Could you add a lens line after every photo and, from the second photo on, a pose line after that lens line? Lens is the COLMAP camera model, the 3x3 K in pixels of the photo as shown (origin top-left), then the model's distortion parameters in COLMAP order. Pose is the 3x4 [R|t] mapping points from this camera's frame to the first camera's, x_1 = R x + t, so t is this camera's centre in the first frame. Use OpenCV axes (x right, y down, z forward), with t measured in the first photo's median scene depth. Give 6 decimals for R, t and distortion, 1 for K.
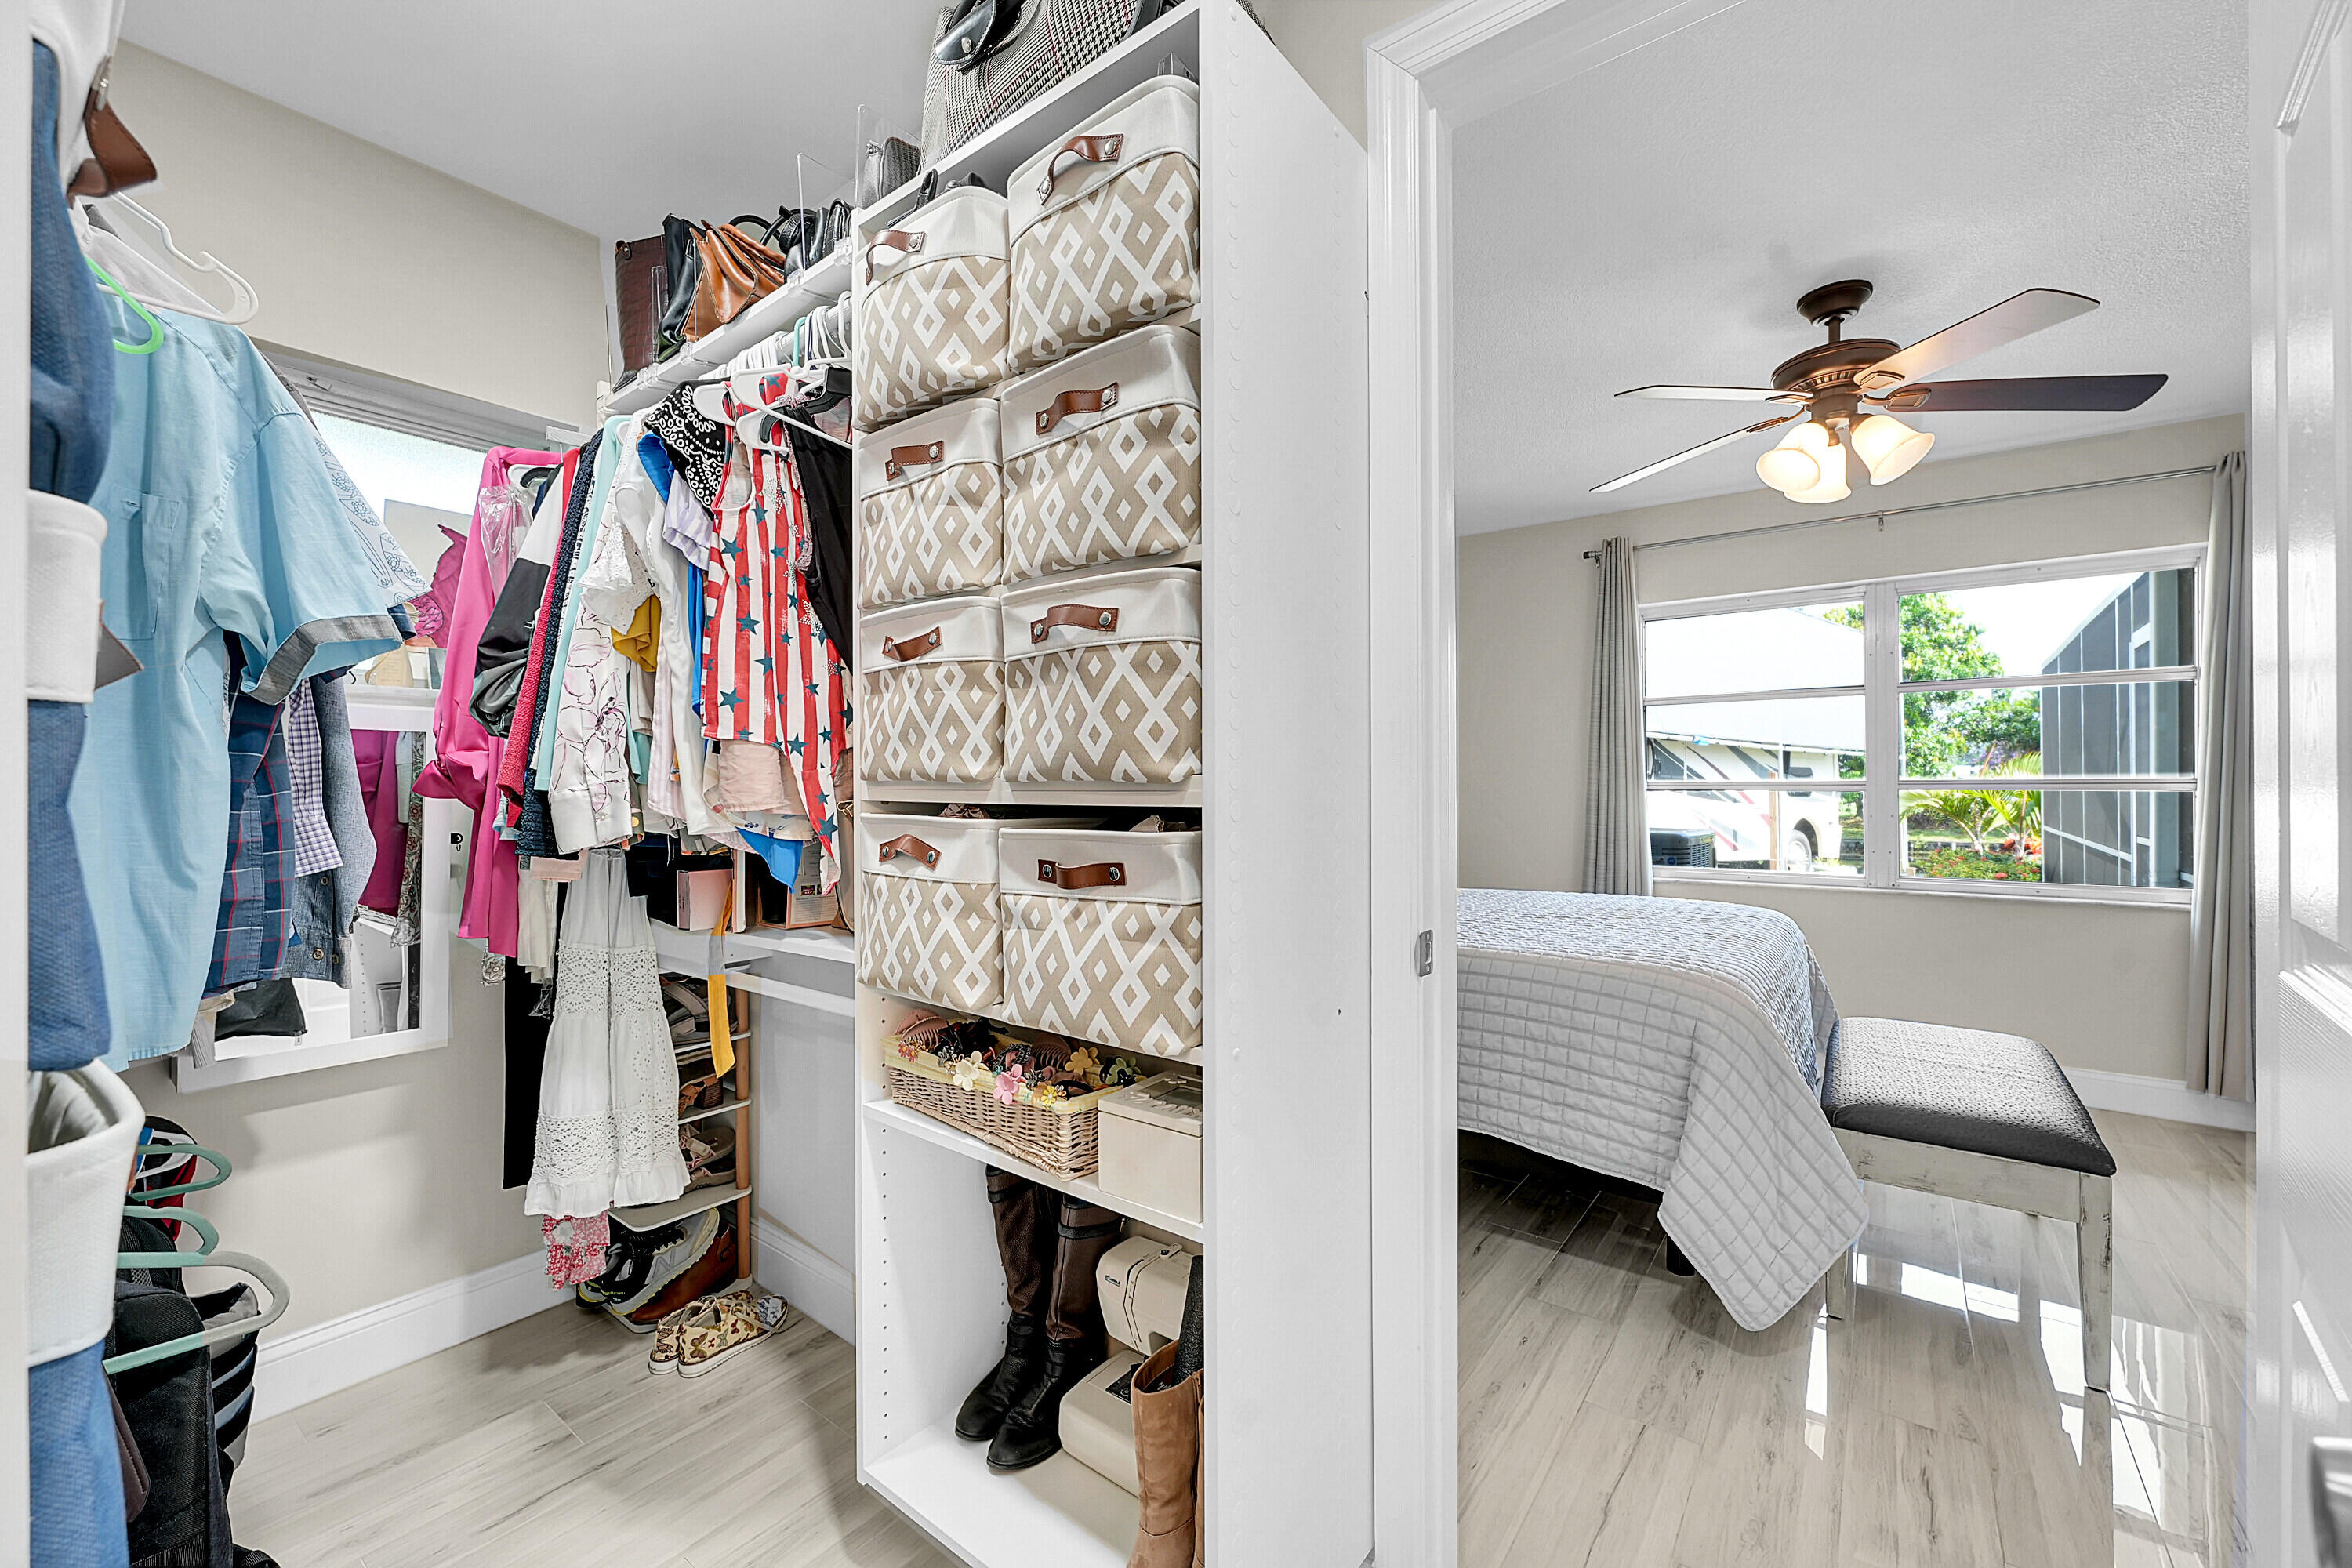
lens RADIAL K [[929.9, 0, 1178.9], [0, 929.9, 784.3], [0, 0, 1]] dist [0.000439, -0.000200]
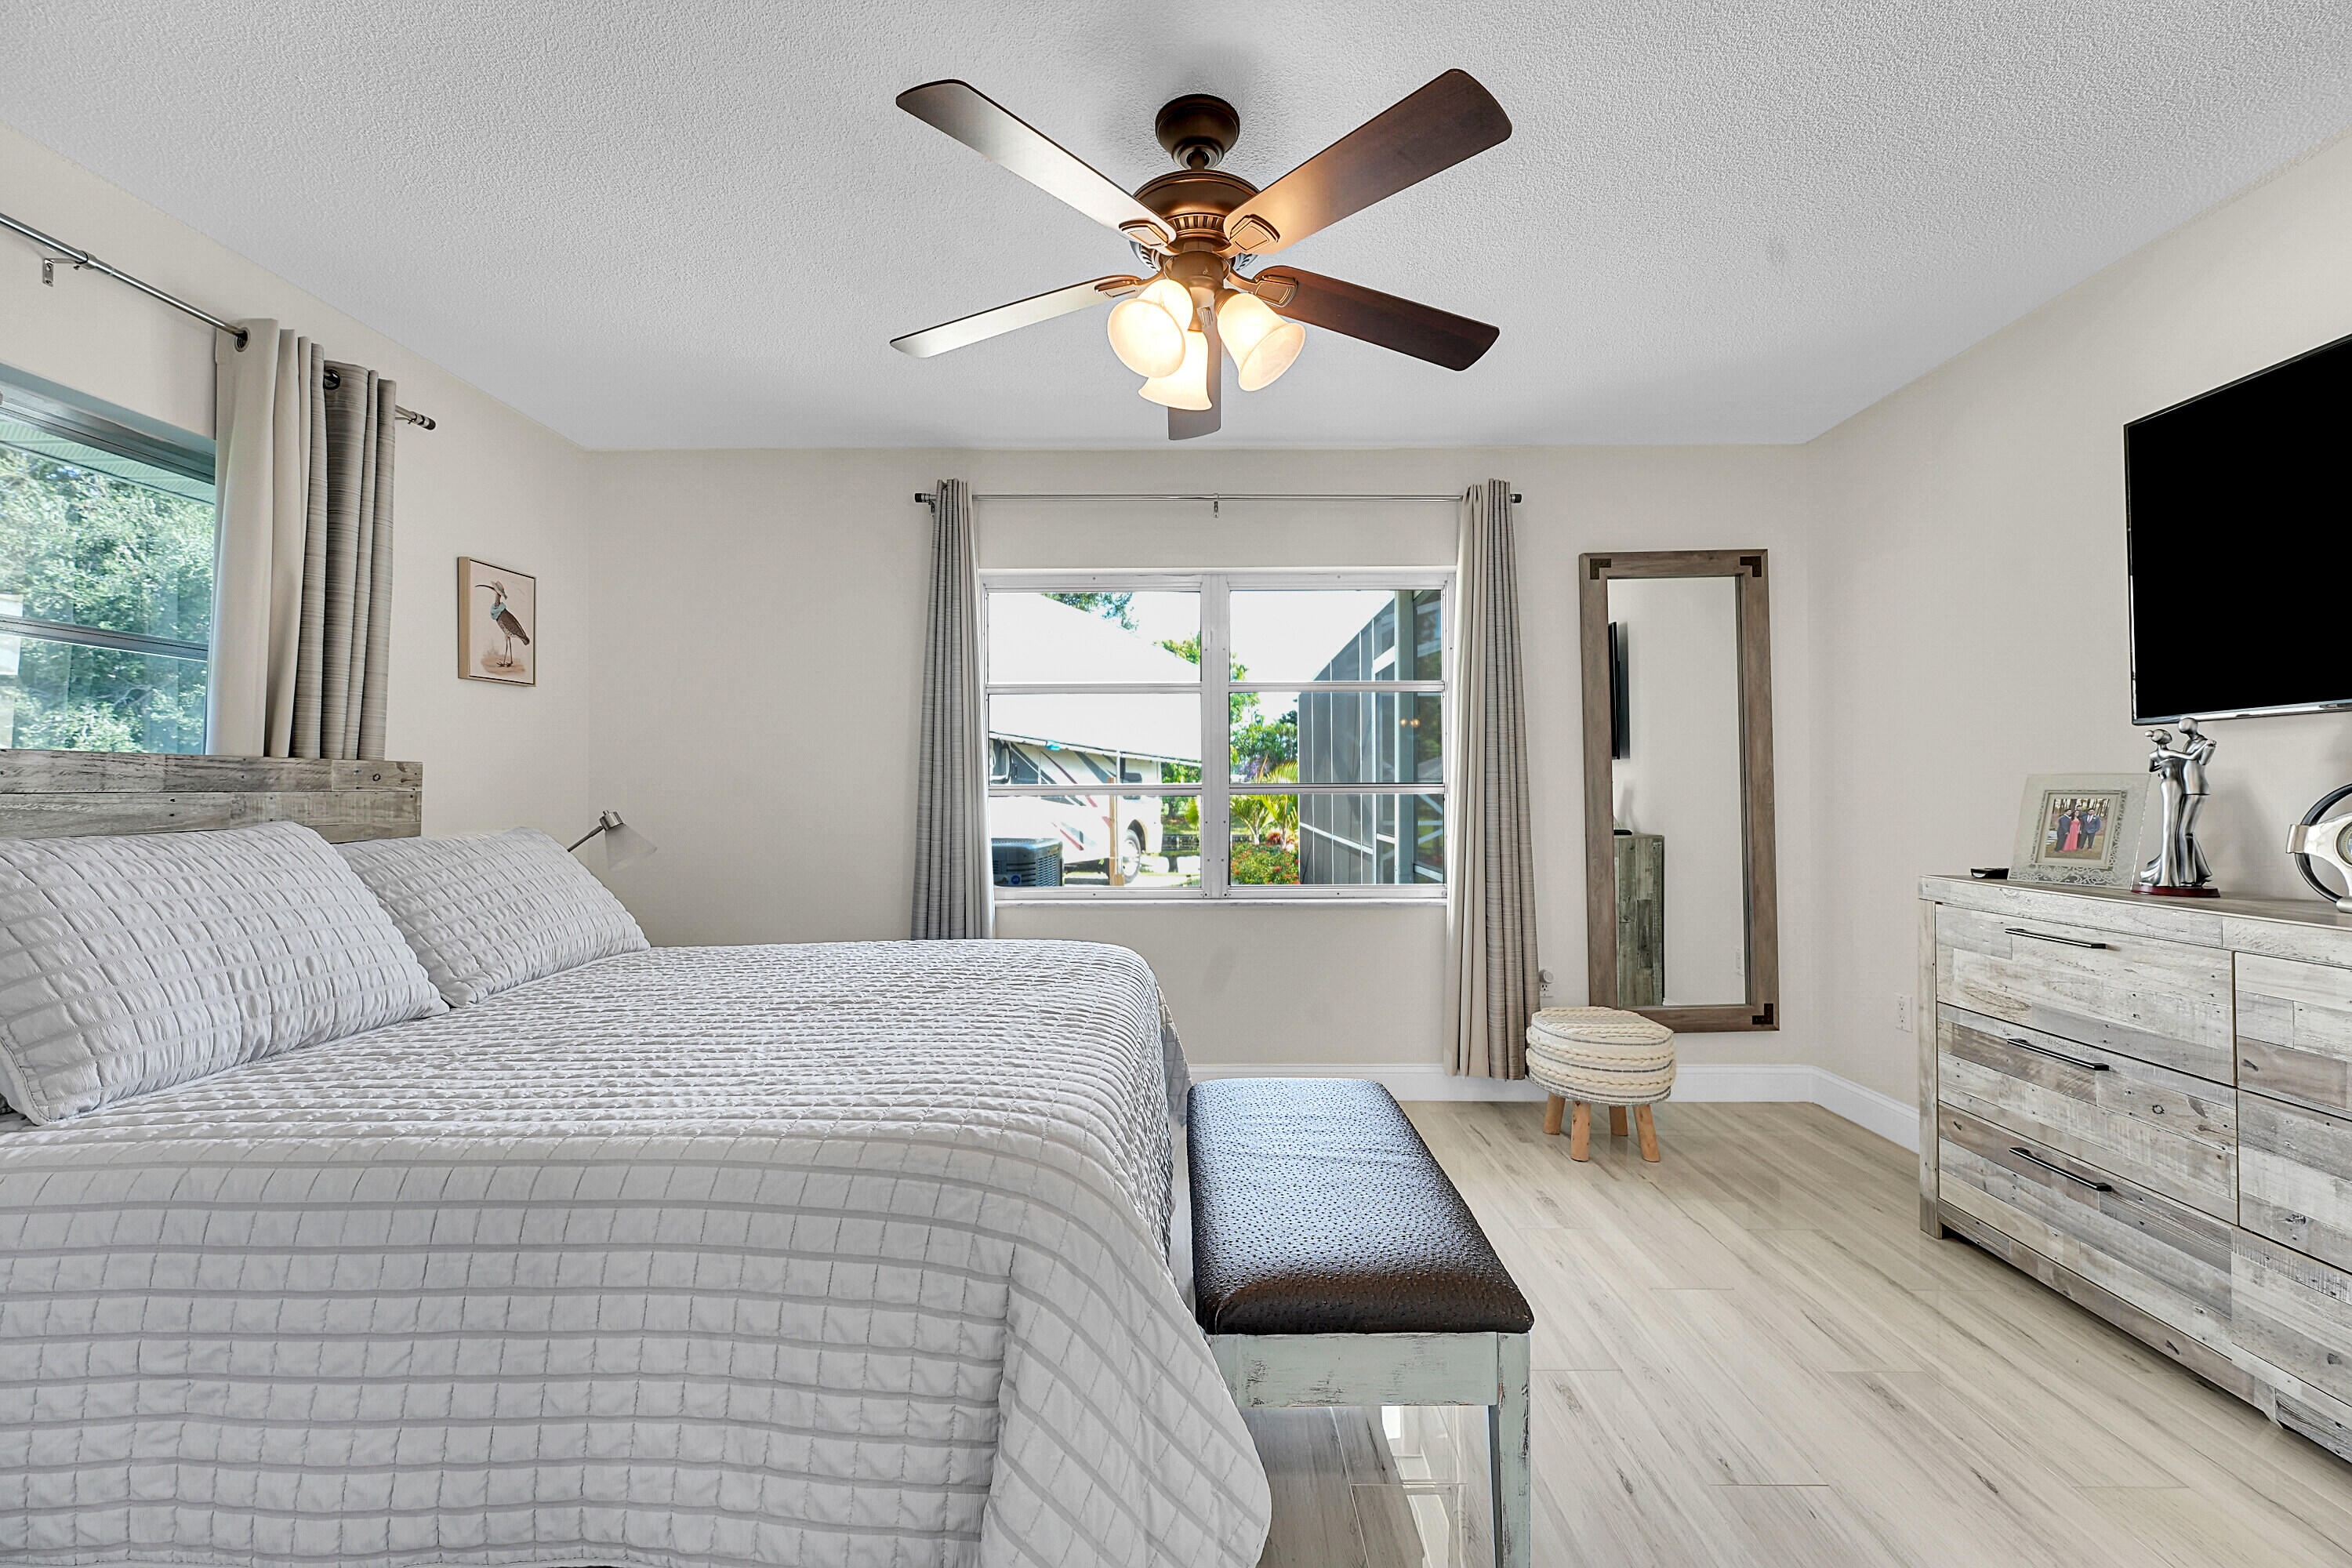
lens RADIAL K [[929.9, 0, 1178.9], [0, 929.9, 784.3], [0, 0, 1]] dist [0.000439, -0.000200]
pose [[0.800510, 0.002632, 0.599313, 0.149548], [0.000256, 0.999989, -0.004734, 0.000248], [-0.599319, 0.003943, 0.800501, 0.248583]]
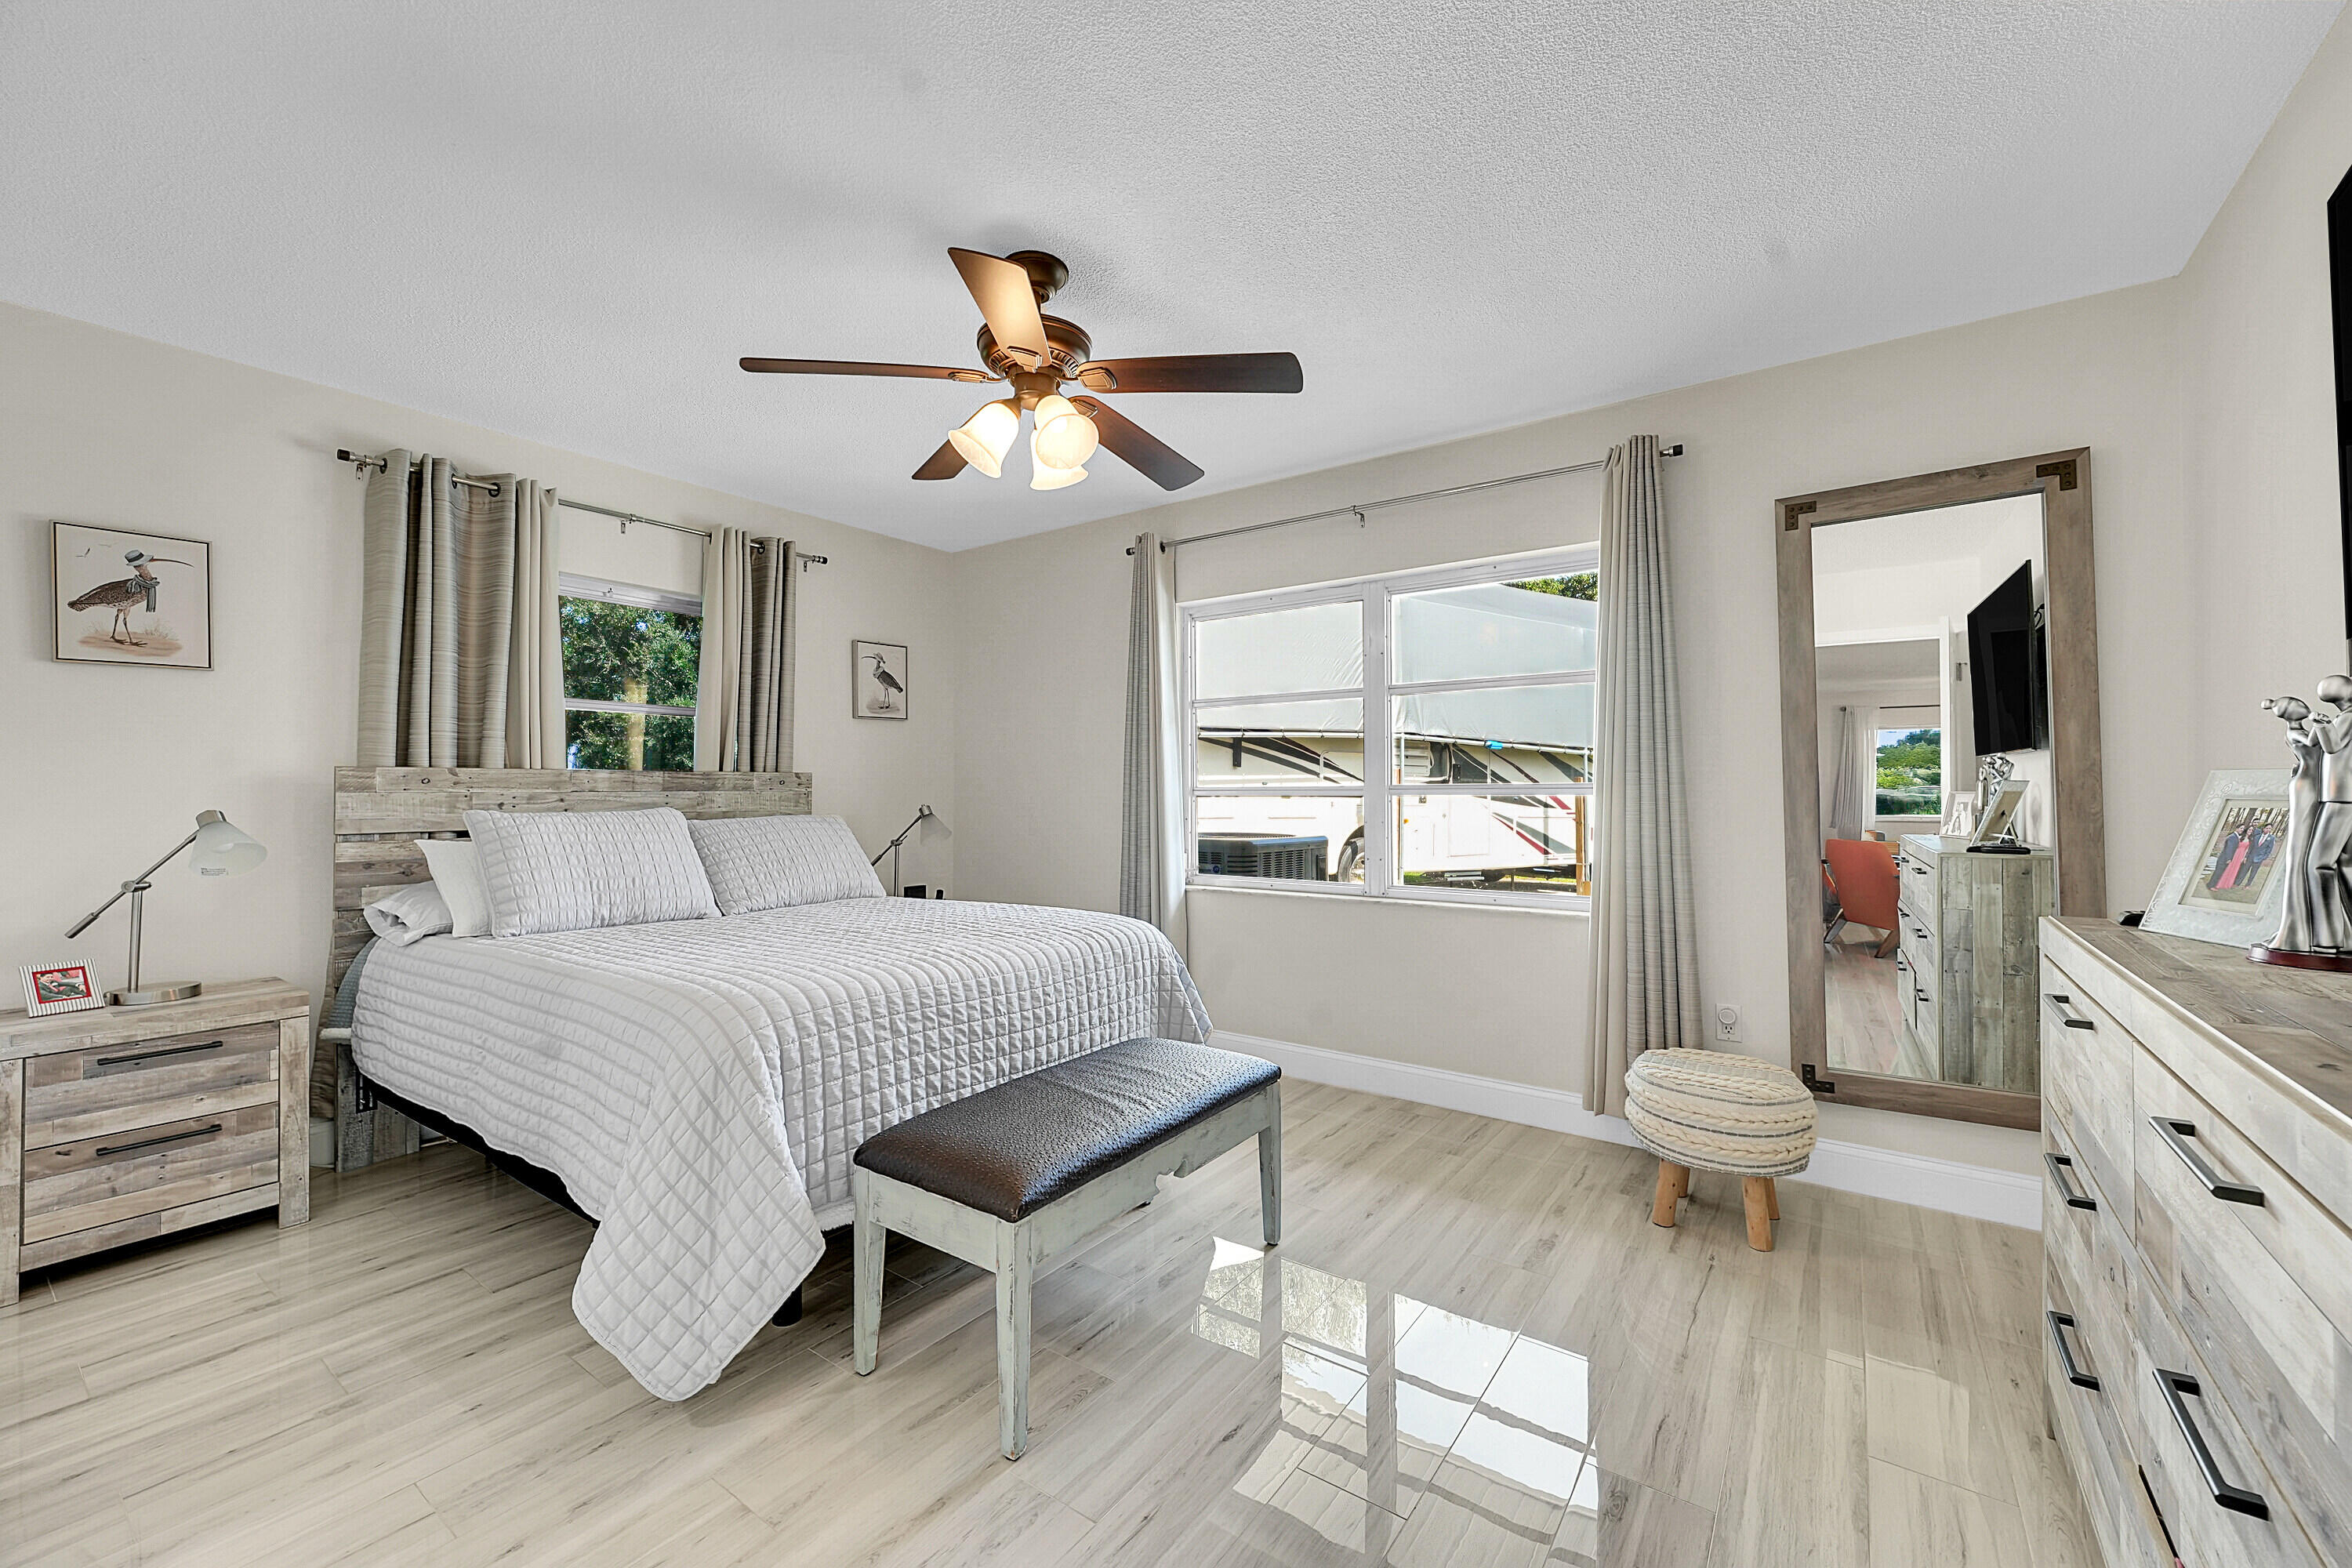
lens RADIAL K [[929.9, 0, 1178.9], [0, 929.9, 784.3], [0, 0, 1]] dist [0.000439, -0.000200]
pose [[0.999630, 0.000568, 0.027177, 0.480313], [-0.000435, 0.999988, -0.004911, -0.000482], [-0.027180, 0.004898, 0.999619, 0.039481]]
